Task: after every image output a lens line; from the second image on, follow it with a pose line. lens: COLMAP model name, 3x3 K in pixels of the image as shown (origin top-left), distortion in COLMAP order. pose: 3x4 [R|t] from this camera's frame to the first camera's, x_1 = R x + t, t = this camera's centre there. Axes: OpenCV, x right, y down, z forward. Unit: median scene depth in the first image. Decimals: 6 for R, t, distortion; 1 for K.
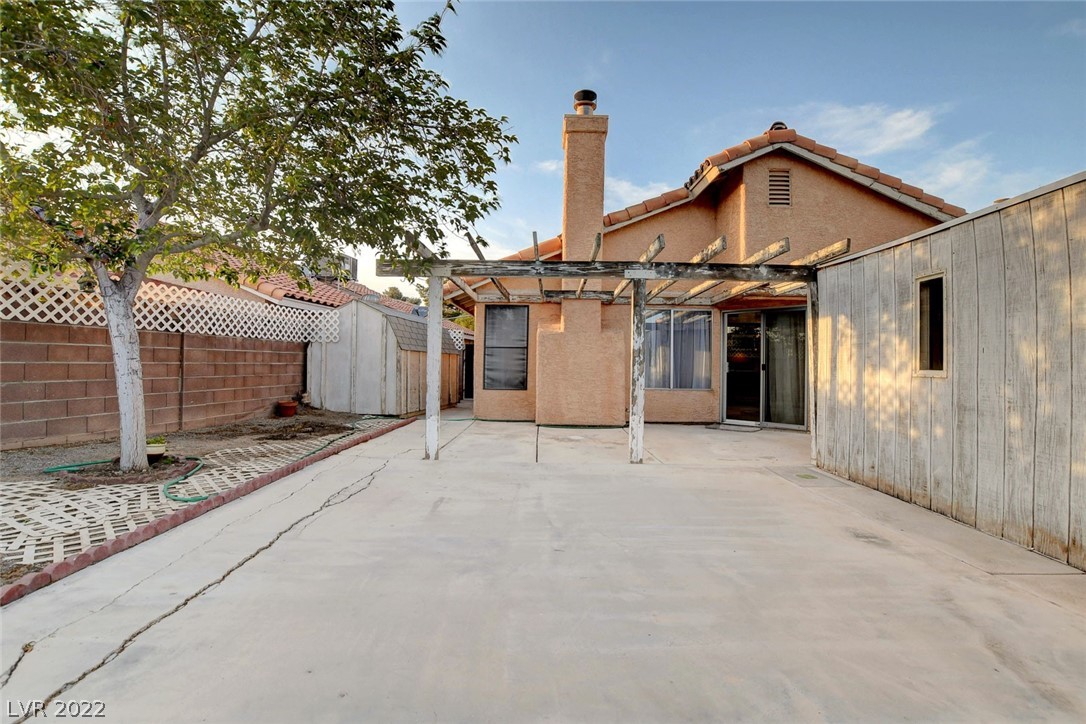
lens RADIAL K [[478.2, 0, 538.2], [0, 478.2, 345.6], [0, 0, 1]] dist [-0.033194, 0.004042]
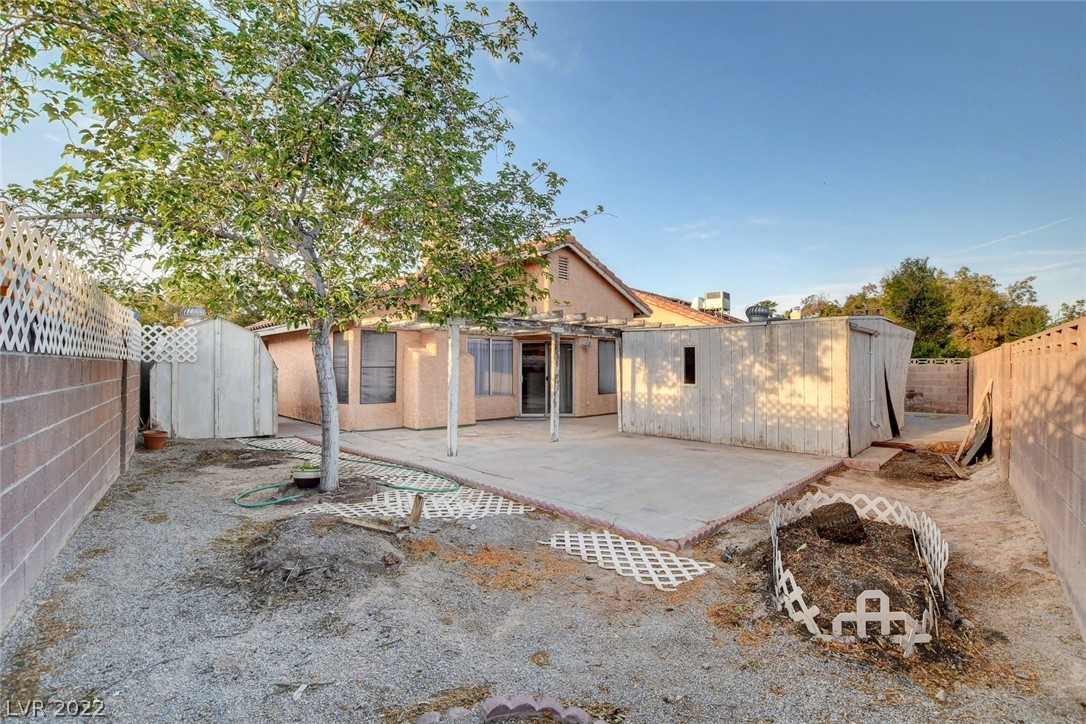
lens RADIAL K [[478.2, 0, 544.2], [0, 478.2, 364.4], [0, 0, 1]] dist [-0.033194, 0.004042]
pose [[0.702305, -0.006833, 0.711843, -0.702506], [-0.026267, 0.999024, 0.035504, -0.062539], [-0.711391, -0.043633, 0.701440, -0.114667]]
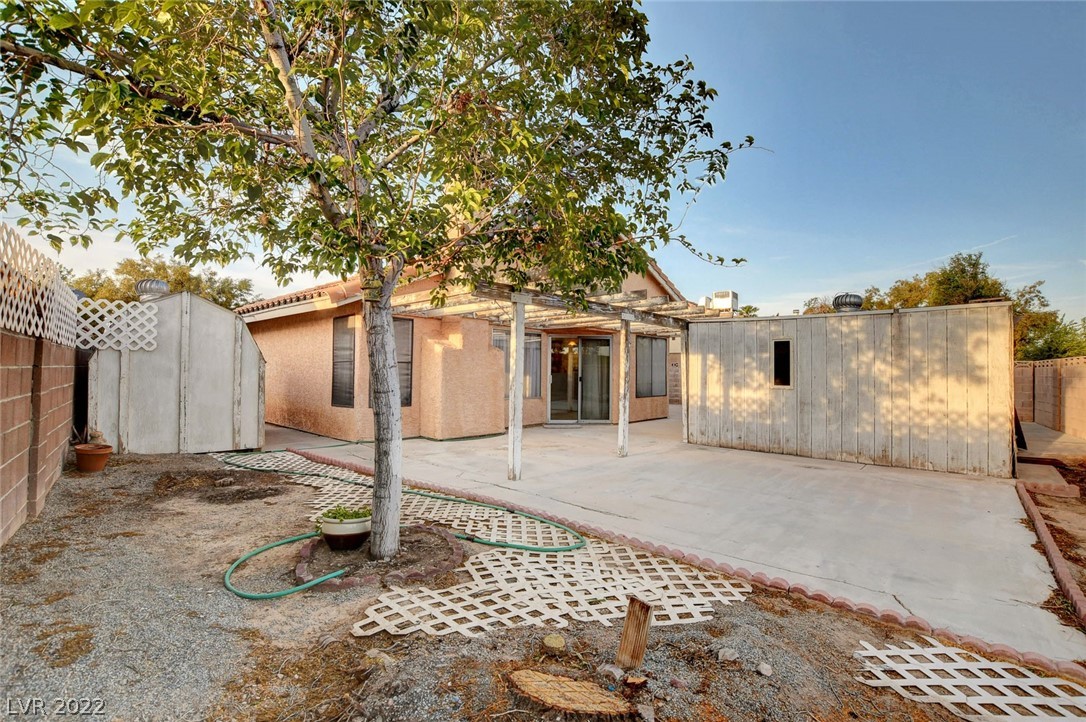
lens RADIAL K [[478.2, 0, 547.0], [0, 478.2, 362.4], [0, 0, 1]] dist [-0.033194, 0.004042]
pose [[0.657133, 0.008439, 0.753728, -0.658201], [-0.038351, 0.999017, 0.022250, -0.031981], [-0.752799, -0.043527, 0.656810, 0.179554]]
